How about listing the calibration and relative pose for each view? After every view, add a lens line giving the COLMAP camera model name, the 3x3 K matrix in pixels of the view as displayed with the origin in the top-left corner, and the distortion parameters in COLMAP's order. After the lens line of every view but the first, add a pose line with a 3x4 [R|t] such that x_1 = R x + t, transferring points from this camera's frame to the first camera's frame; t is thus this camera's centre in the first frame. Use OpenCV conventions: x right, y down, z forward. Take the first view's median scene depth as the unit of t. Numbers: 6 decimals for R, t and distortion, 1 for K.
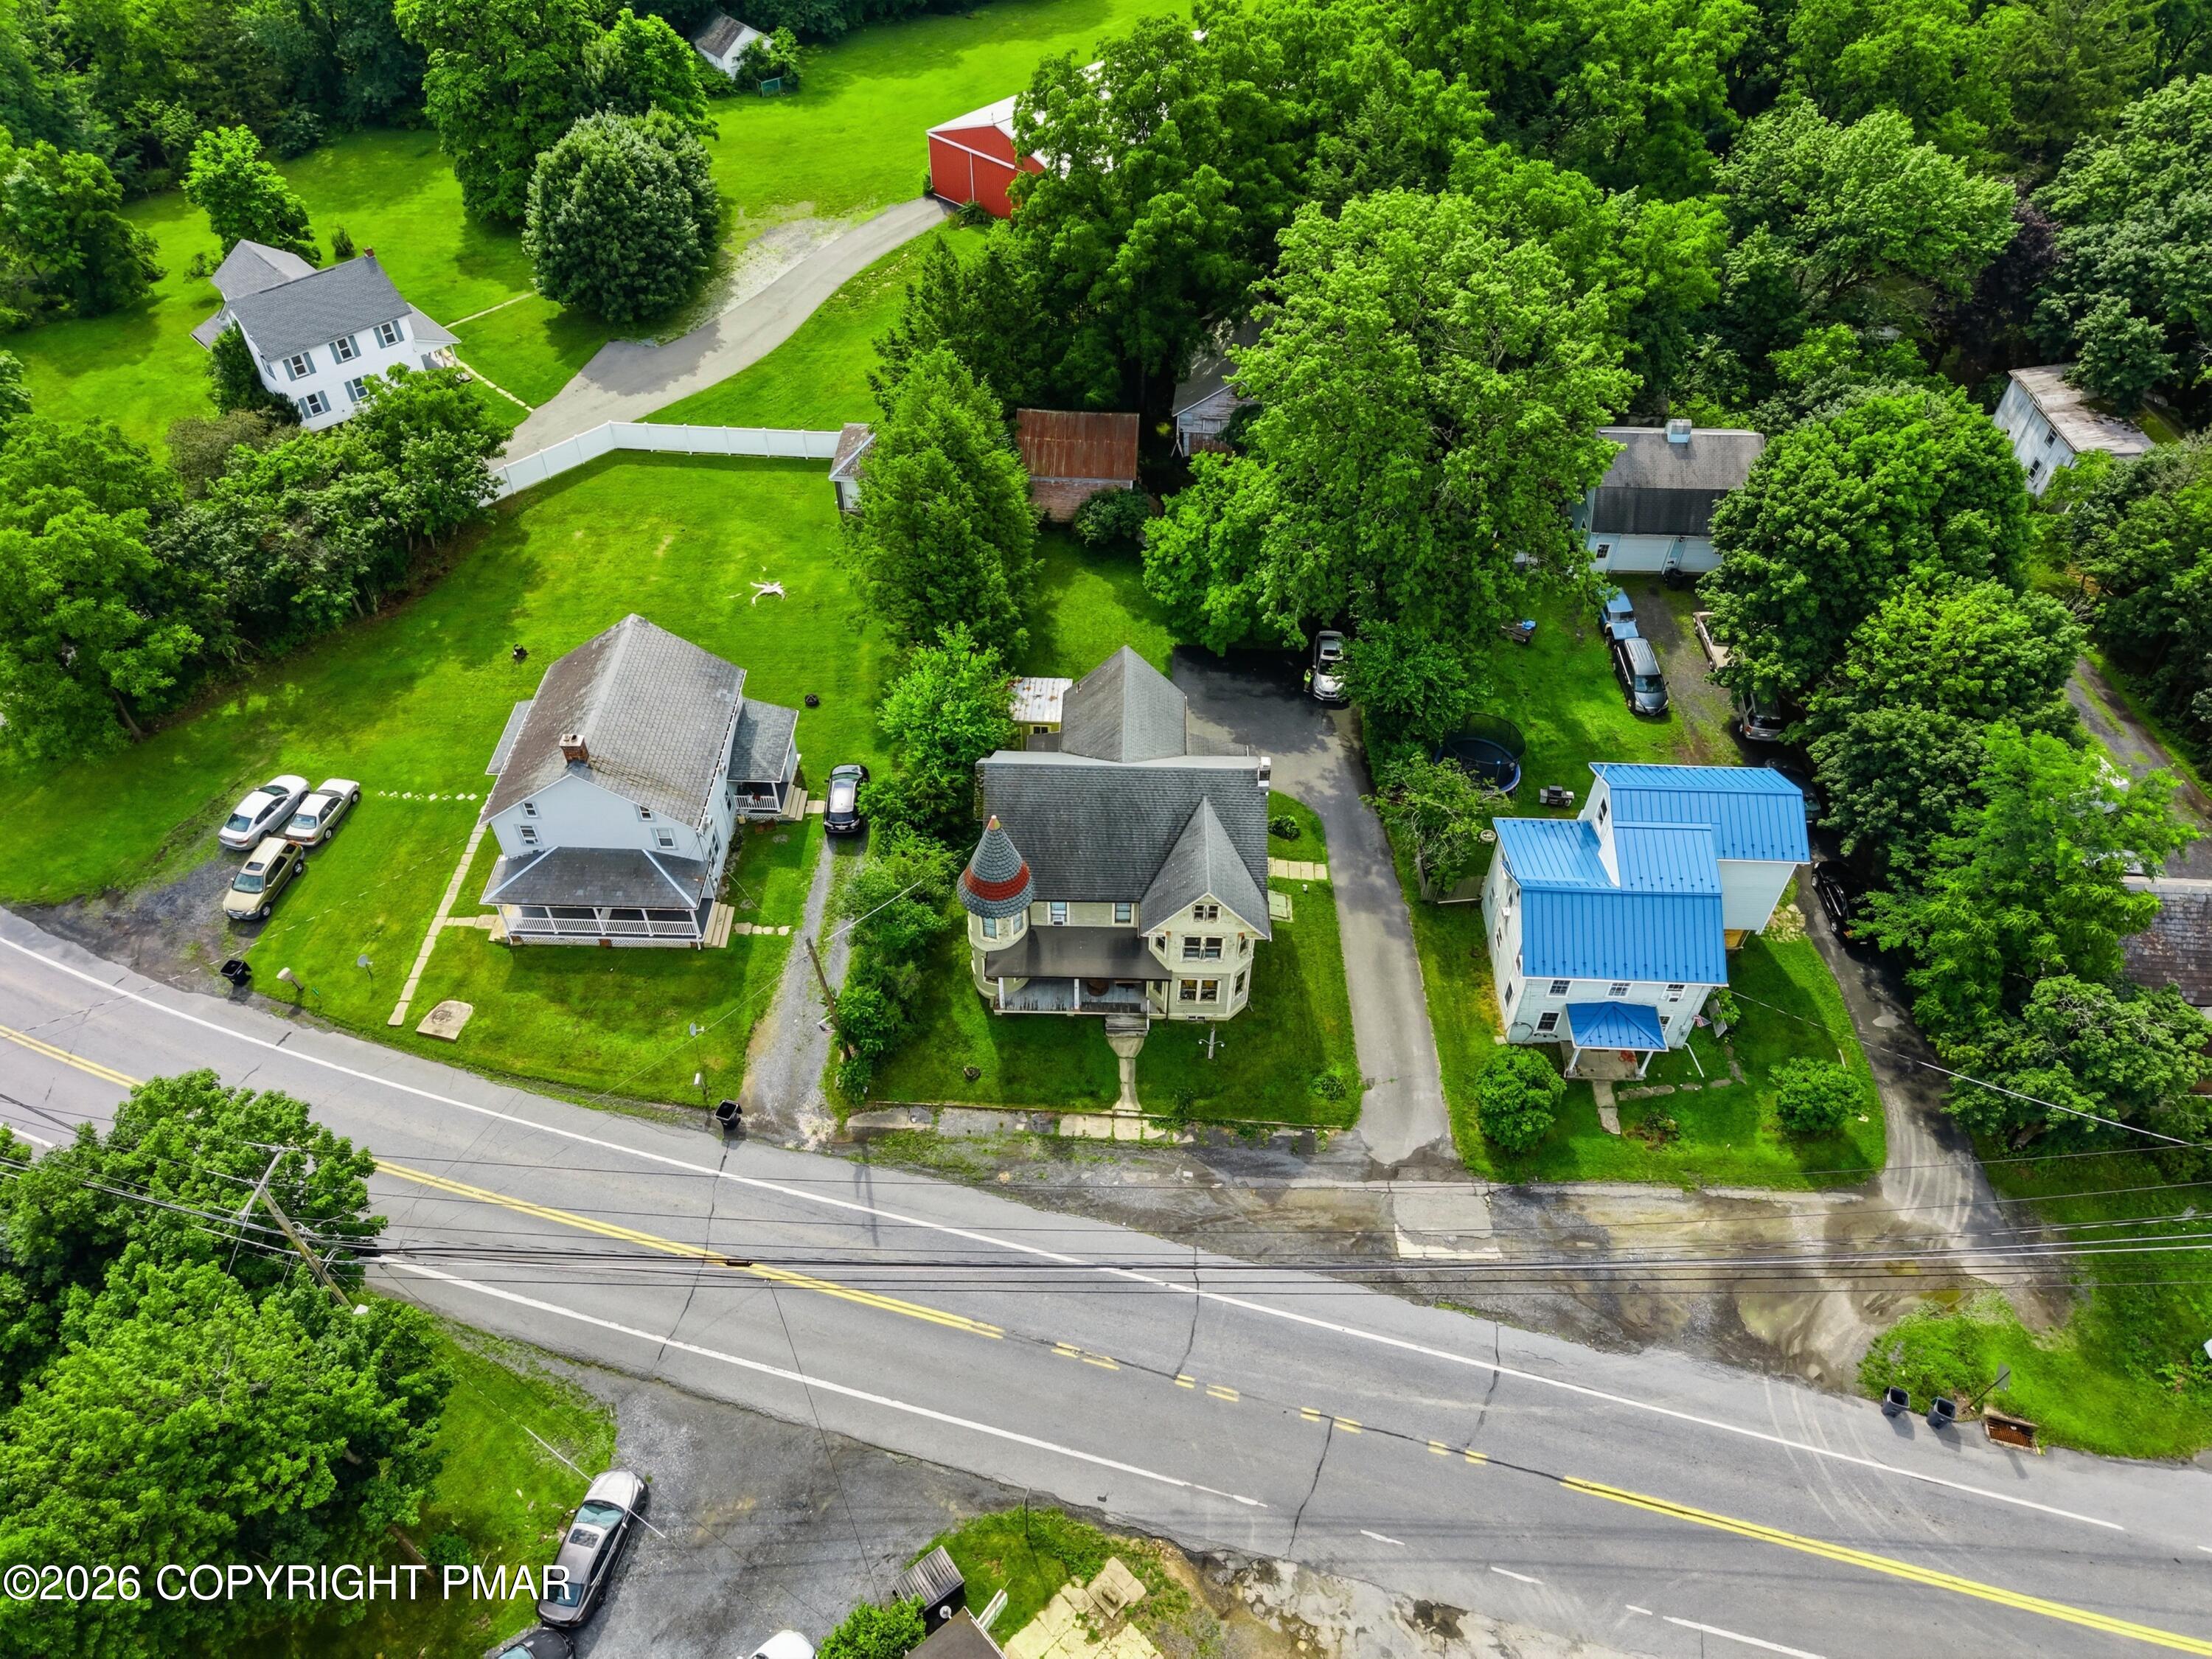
lens RADIAL K [[1498.6, 0, 1106.5], [0, 1498.6, 827.0], [0, 0, 1]] dist [0.010855, 0.001389]
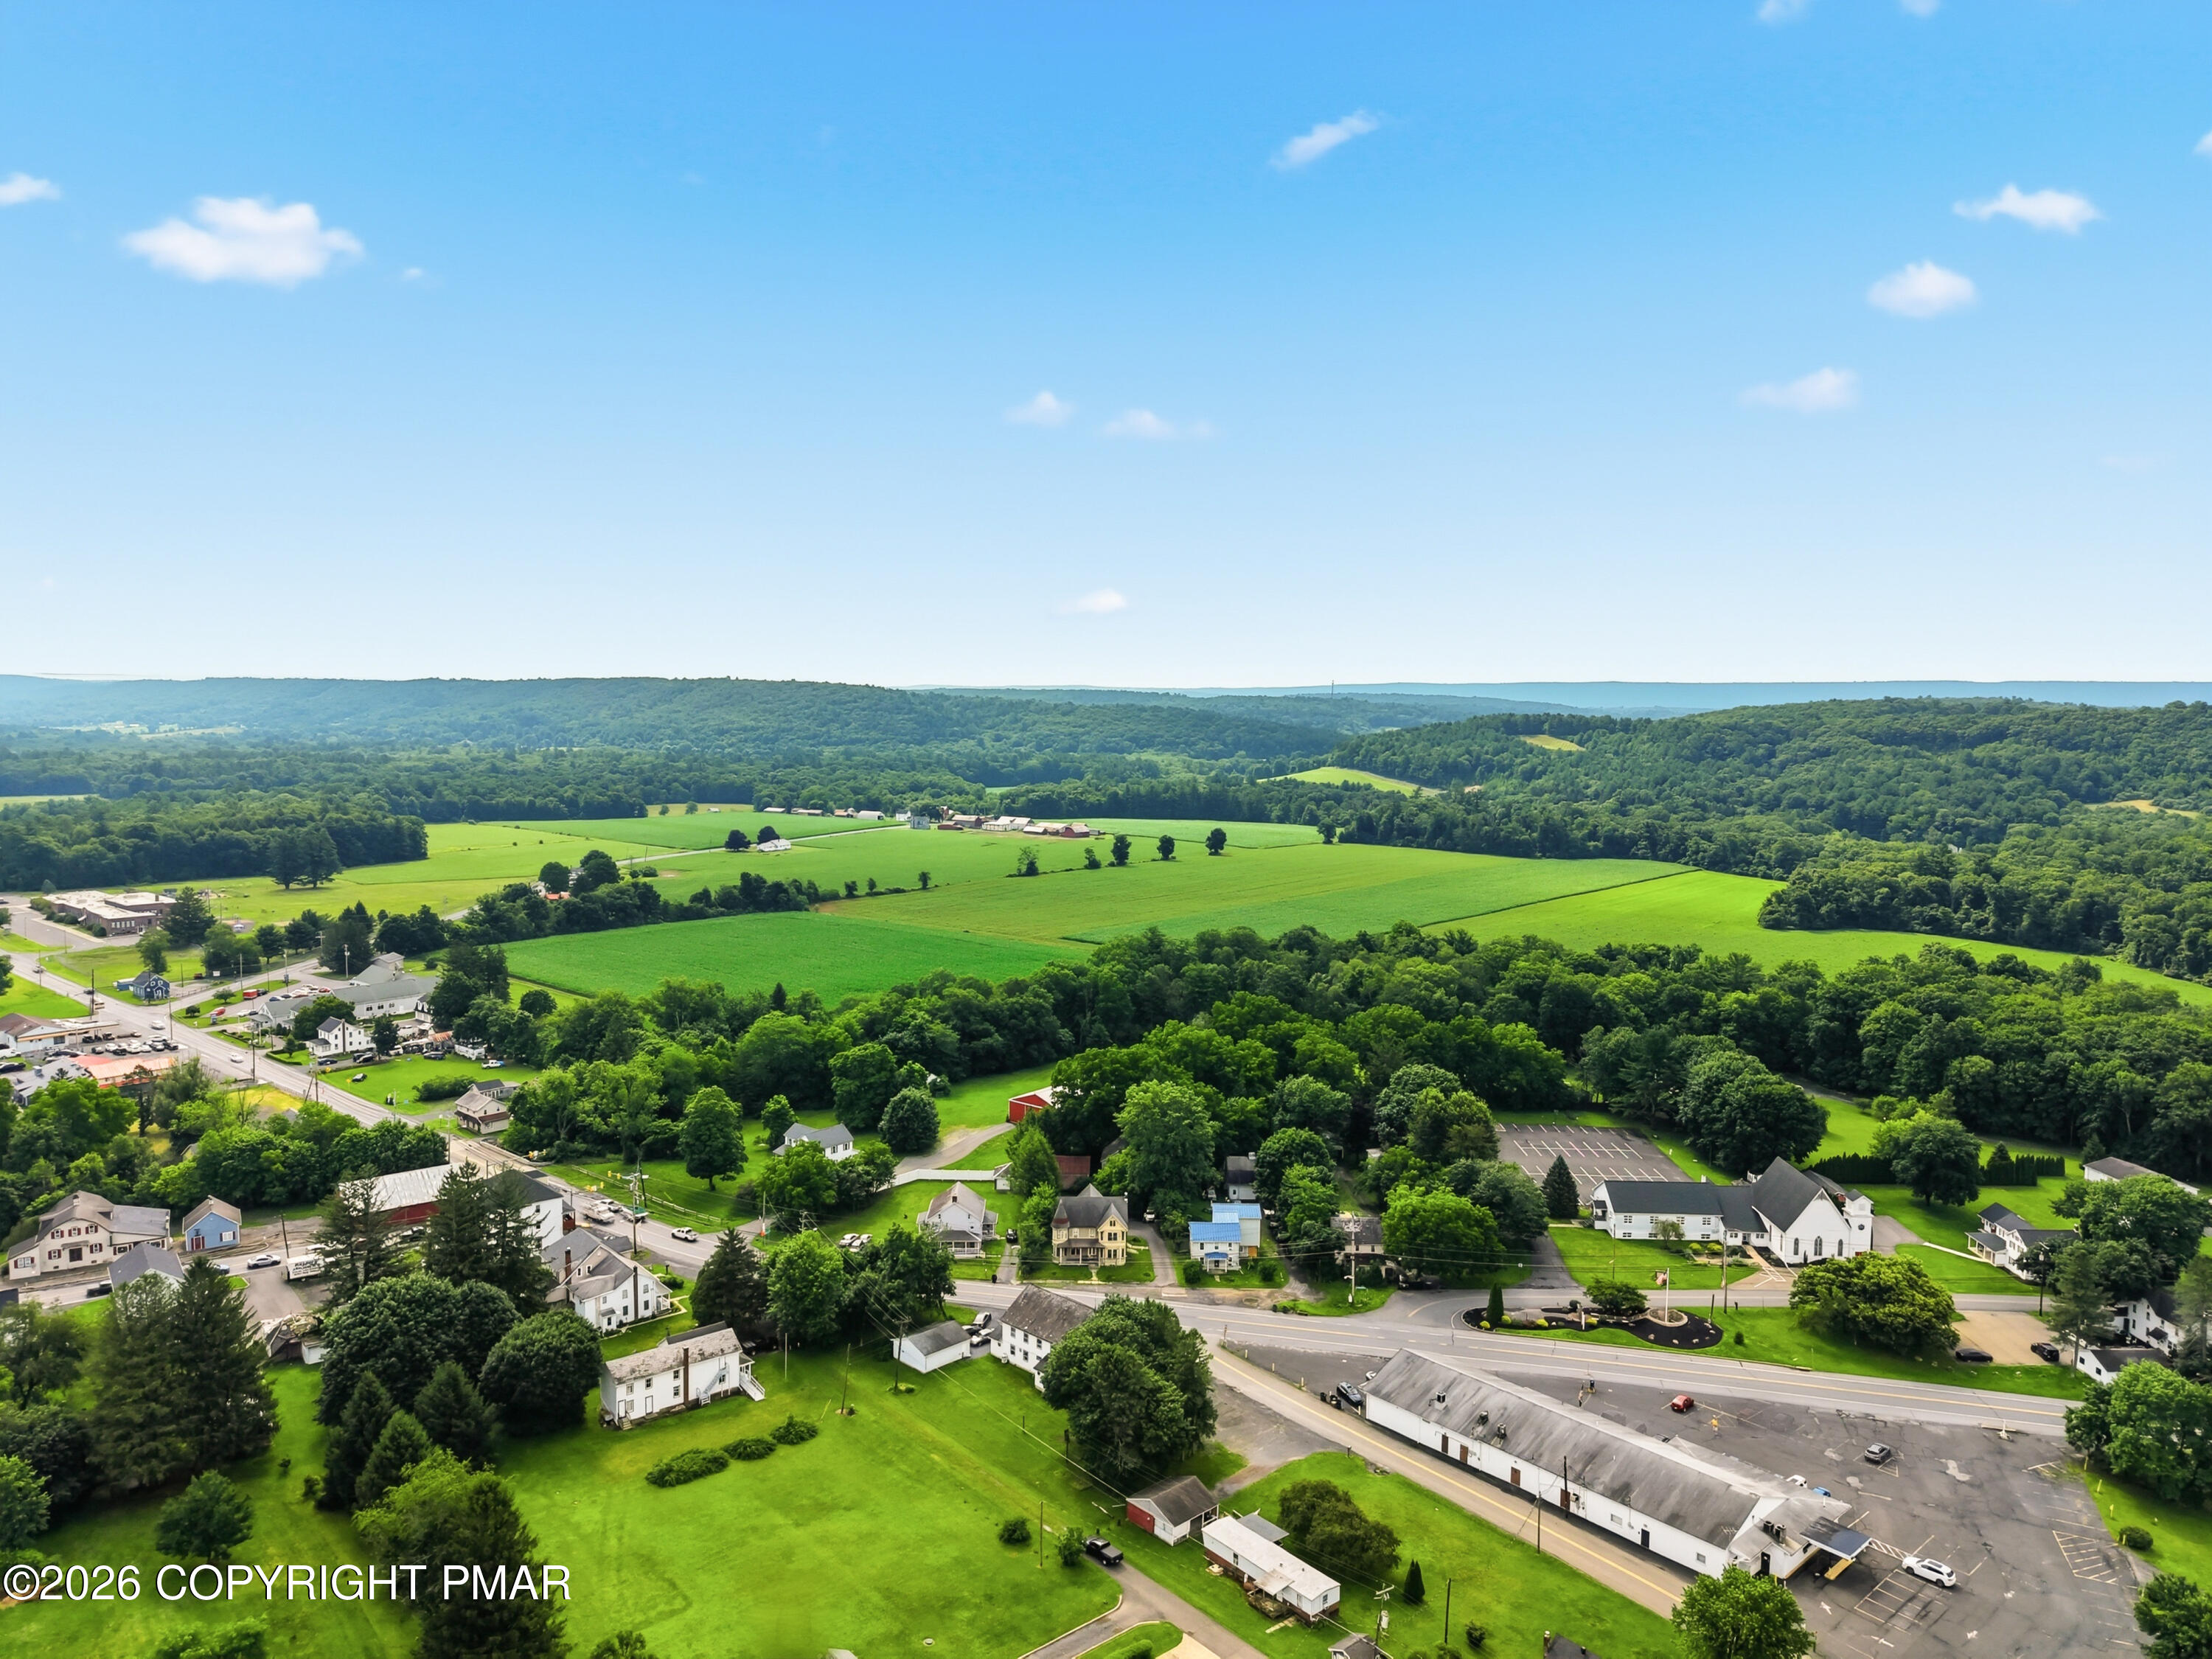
lens RADIAL K [[1498.6, 0, 1106.0], [0, 1498.6, 829.7], [0, 0, 1]] dist [0.010855, 0.001389]
pose [[0.998674, -0.004360, 0.051304, -0.119291], [0.036688, 0.759365, -0.649629, 1.436799], [-0.036126, 0.650650, 0.758518, -2.133164]]
